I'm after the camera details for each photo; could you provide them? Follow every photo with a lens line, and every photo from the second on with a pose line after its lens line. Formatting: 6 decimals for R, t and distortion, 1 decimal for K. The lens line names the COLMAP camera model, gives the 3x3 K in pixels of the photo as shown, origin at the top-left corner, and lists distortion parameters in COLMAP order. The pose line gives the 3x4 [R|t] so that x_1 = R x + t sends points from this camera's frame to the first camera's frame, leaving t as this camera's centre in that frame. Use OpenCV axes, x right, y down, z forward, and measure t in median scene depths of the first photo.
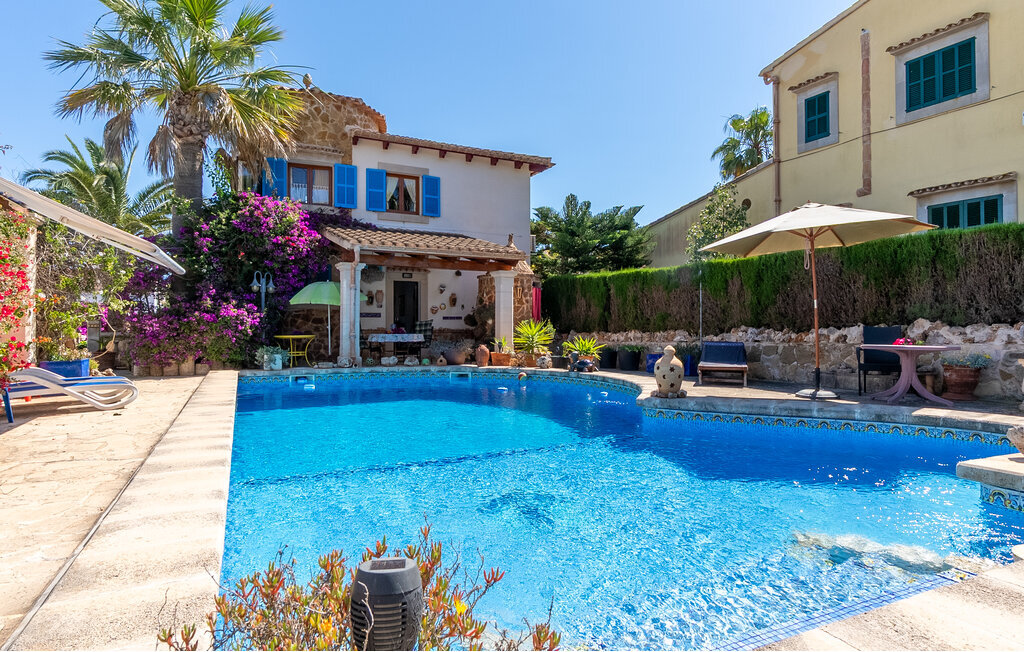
lens RADIAL K [[580.4, 0, 512.8], [0, 580.4, 317.5], [0, 0, 1]] dist [-0.005672, -0.000103]
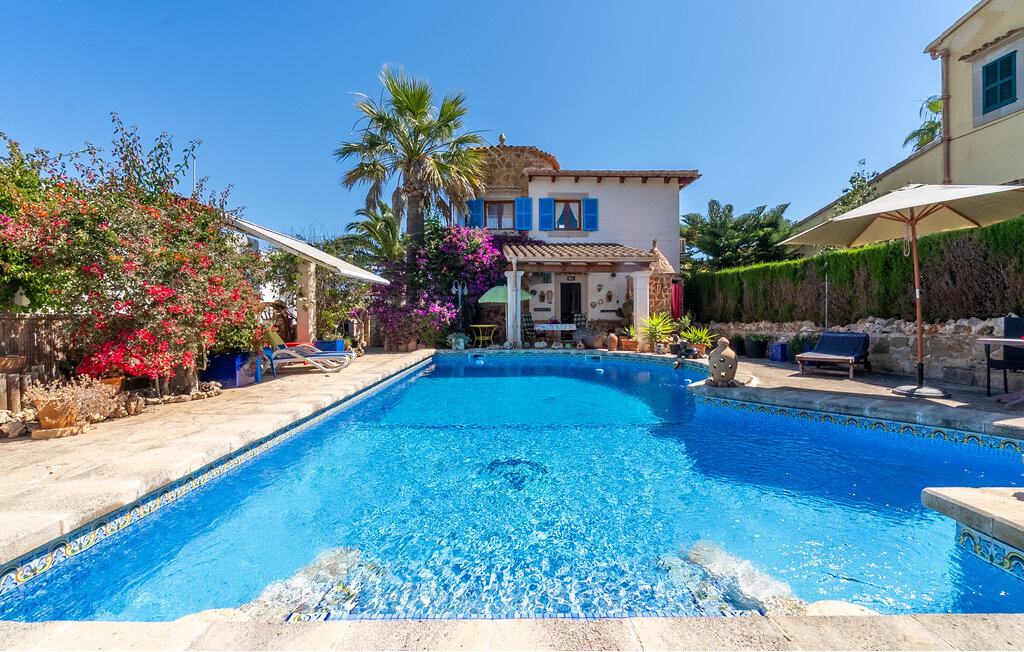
lens RADIAL K [[448.3, 0, 506.2], [0, 448.3, 317.1], [0, 0, 1]] dist [-0.003875, -0.000378]
pose [[0.906124, -0.005594, -0.422974, 0.130274], [0.012289, 0.999839, 0.013104, -0.001709], [0.422833, -0.017072, 0.906047, 0.046779]]
